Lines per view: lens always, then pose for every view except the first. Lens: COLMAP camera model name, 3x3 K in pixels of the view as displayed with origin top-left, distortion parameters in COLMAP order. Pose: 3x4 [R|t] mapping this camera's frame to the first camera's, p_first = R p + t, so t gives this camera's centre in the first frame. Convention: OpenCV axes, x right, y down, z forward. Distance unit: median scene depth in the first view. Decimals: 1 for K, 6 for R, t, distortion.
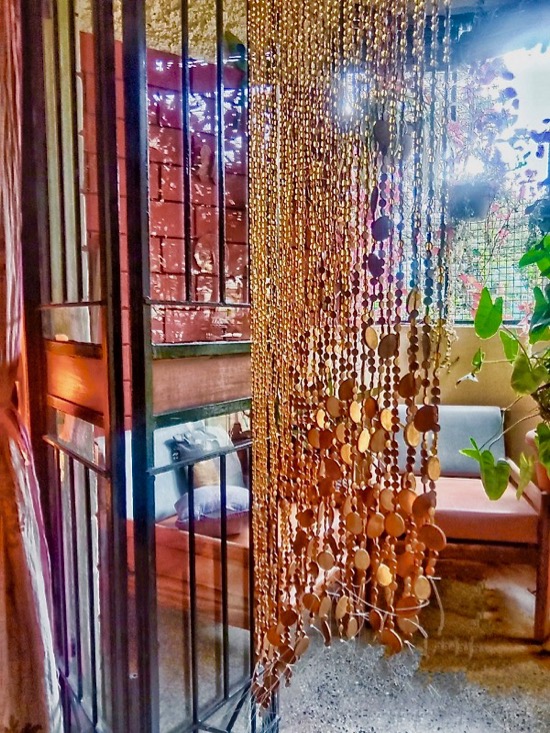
lens RADIAL K [[572.5, 0, 275.2], [0, 572.5, 366.3], [0, 0, 1]] dist [0.050540, -0.000155]
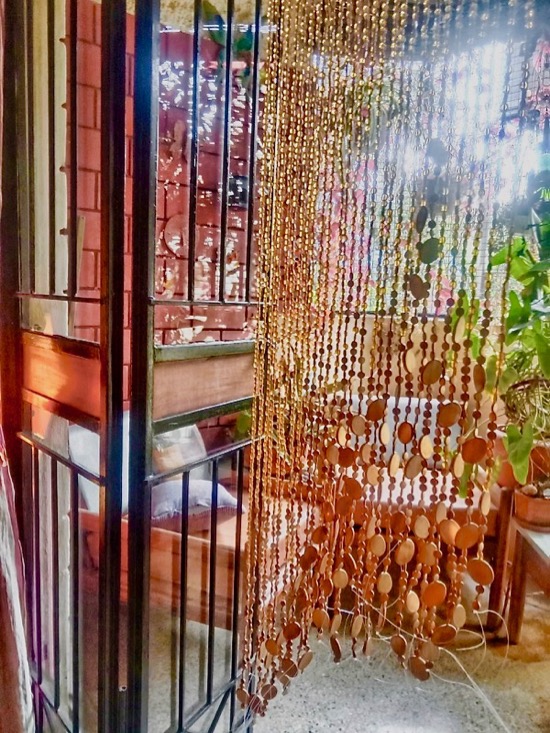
lens RADIAL K [[576.2, 0, 274.9], [0, 576.2, 367.6], [0, 0, 1]] dist [0.045066, 0.001276]
pose [[0.994287, 0.032376, 0.101708, -0.119876], [-0.036561, 0.998548, 0.039562, -0.052147], [-0.100280, -0.043054, 0.994027, 0.035699]]
